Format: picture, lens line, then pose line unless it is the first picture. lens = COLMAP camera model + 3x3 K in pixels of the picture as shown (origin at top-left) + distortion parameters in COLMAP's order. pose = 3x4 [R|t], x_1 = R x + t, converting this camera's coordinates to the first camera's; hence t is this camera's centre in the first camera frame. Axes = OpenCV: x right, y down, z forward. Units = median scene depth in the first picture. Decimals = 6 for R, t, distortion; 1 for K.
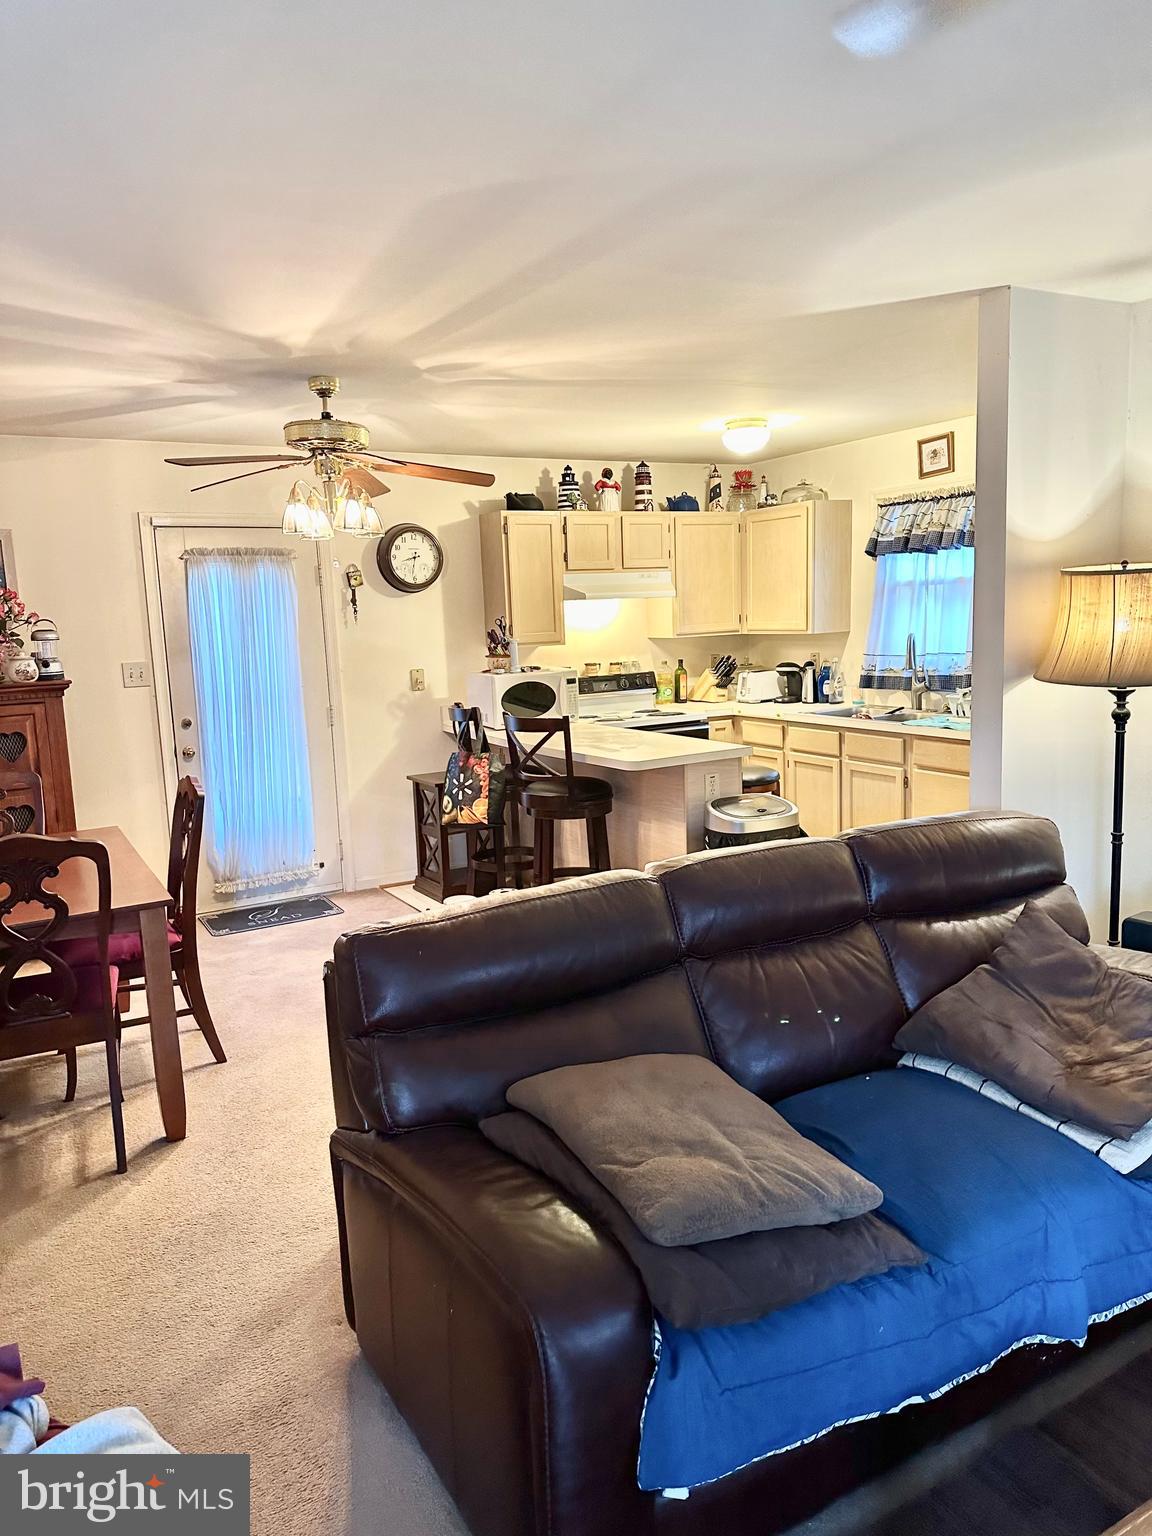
lens RADIAL K [[1077.8, 0, 576.0], [0, 1077.8, 768.0], [0, 0, 1]] dist [0.171519, -0.295865]
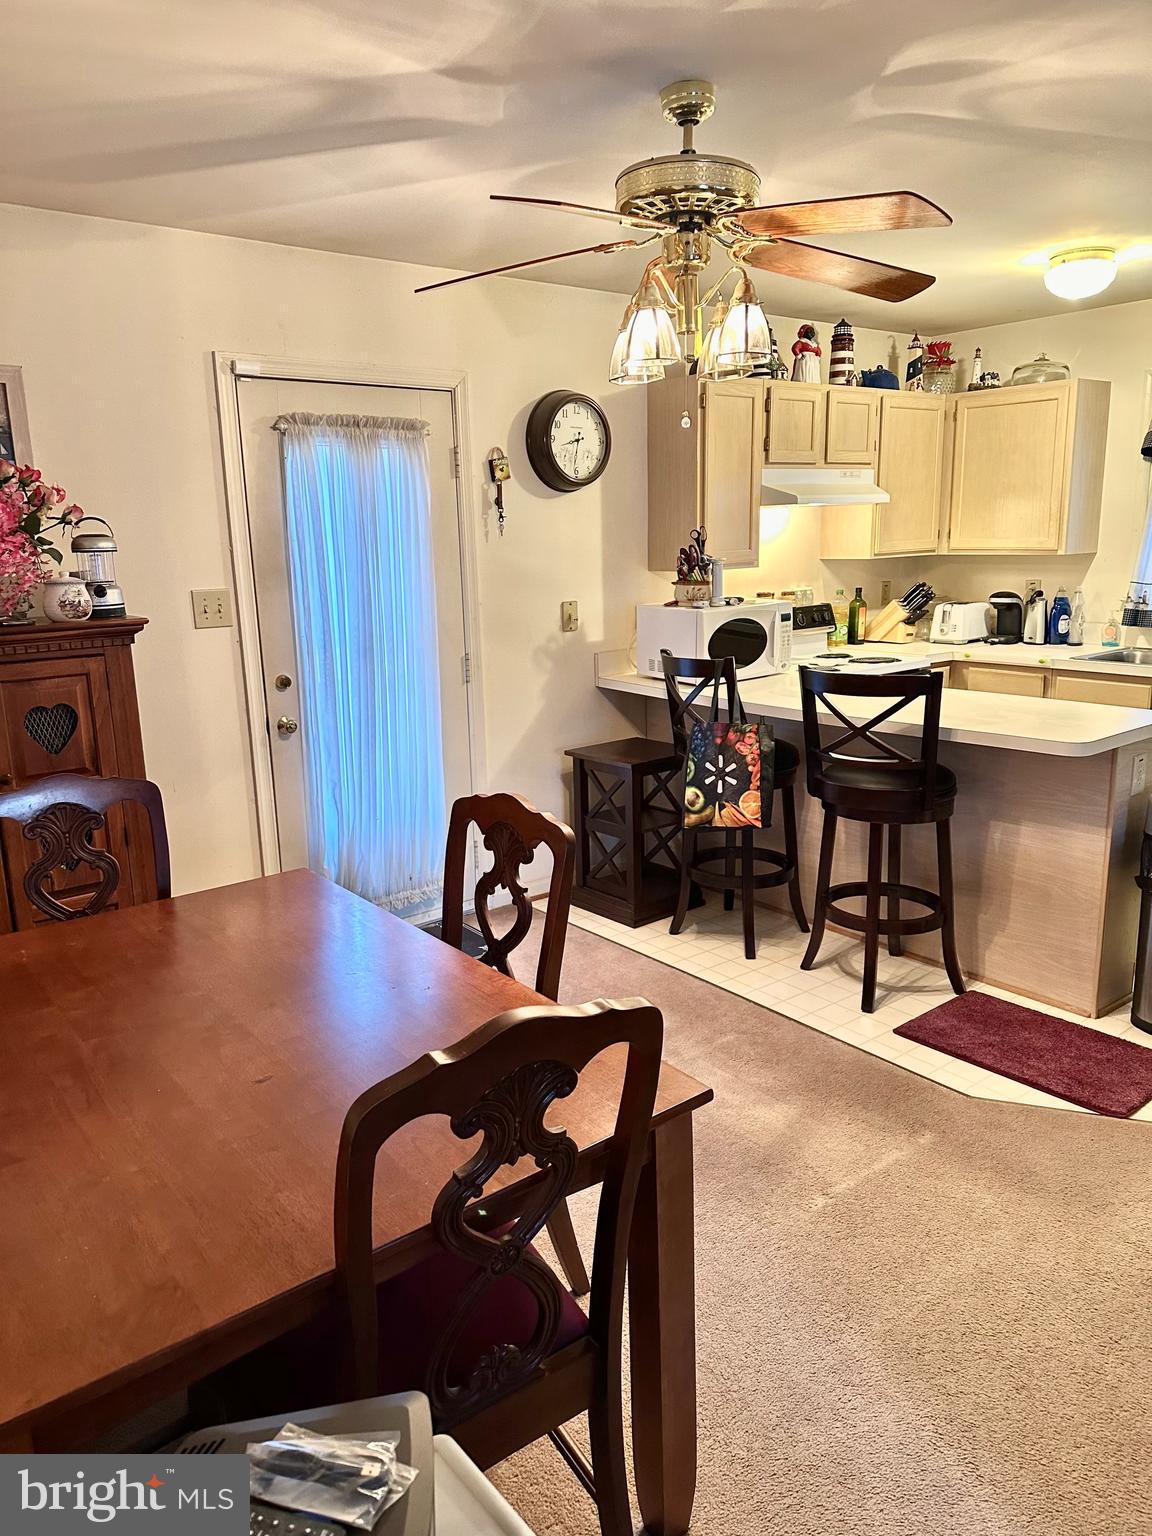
lens RADIAL K [[1055.1, 0, 566.3], [0, 1055.1, 770.9], [0, 0, 1]] dist [0.170463, -0.318186]
pose [[0.988543, -0.020427, 0.149550, -0.263163], [0.010254, 0.997600, 0.068481, -0.027543], [-0.150590, -0.066163, 0.986380, 0.303927]]
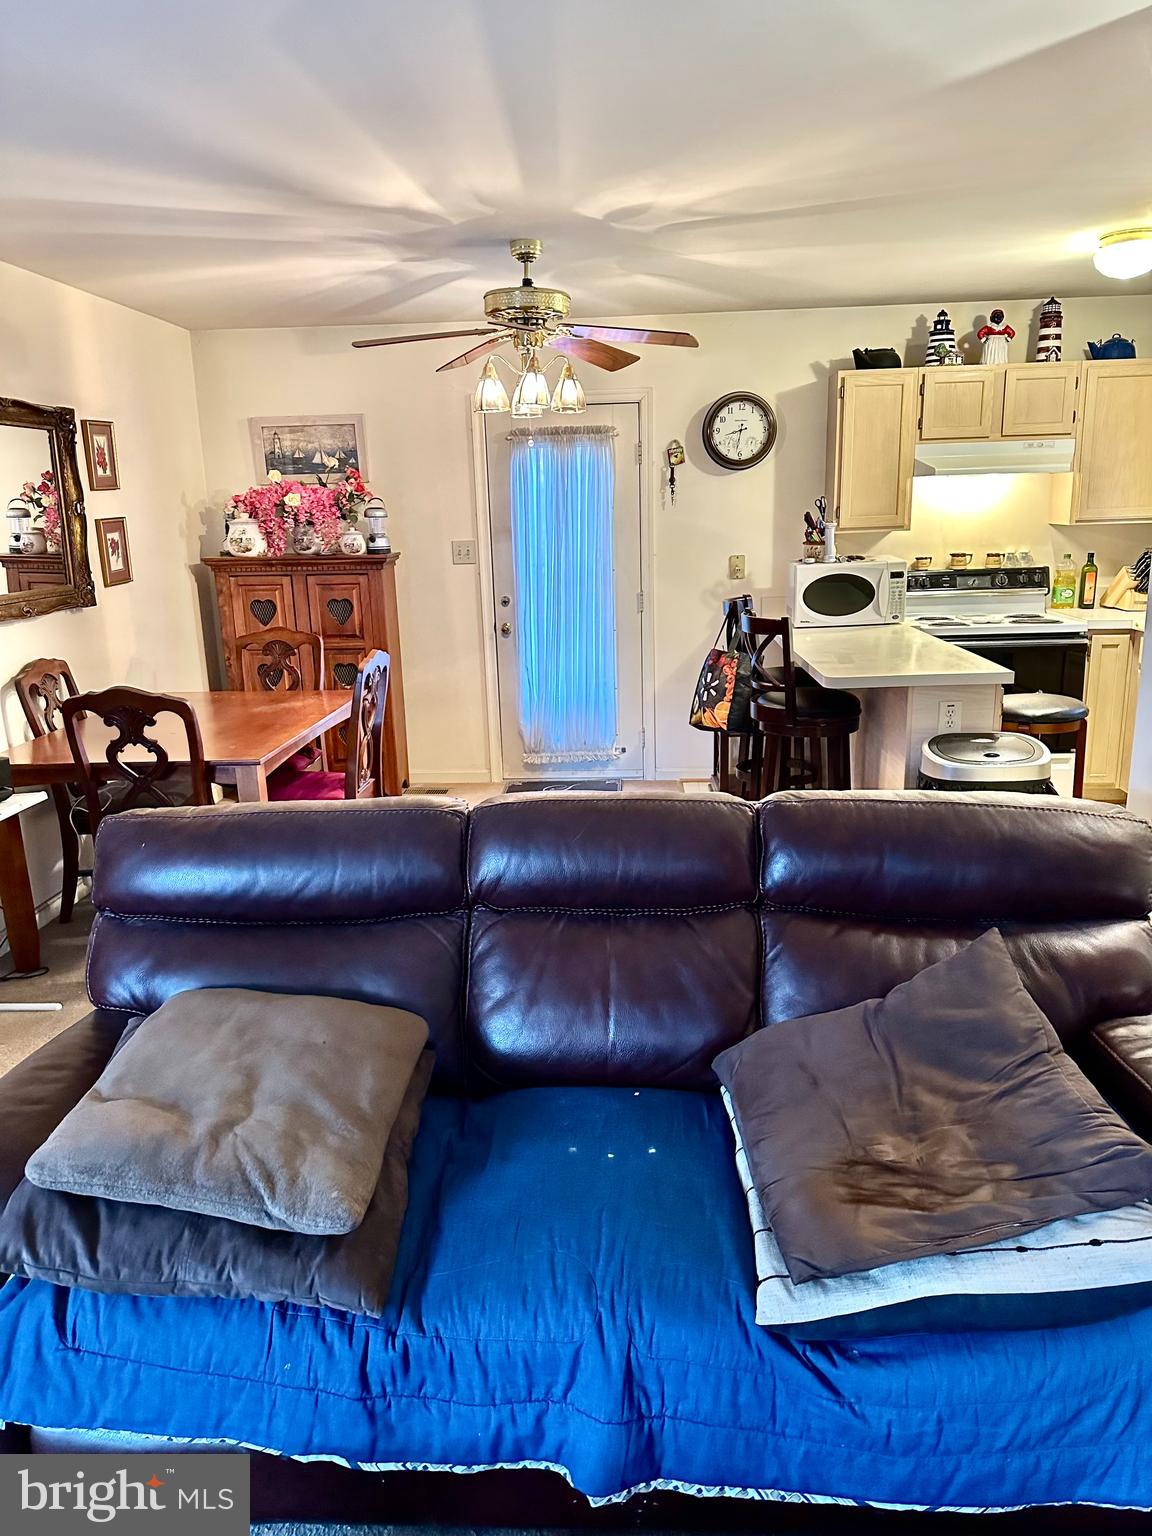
lens RADIAL K [[1077.8, 0, 576.0], [0, 1077.8, 768.0], [0, 0, 1]] dist [0.171519, -0.295865]
pose [[0.842880, 0.142252, -0.518959, 0.252822], [-0.084305, 0.987424, 0.133737, -0.024783], [0.531457, -0.068974, 0.844272, 0.129107]]
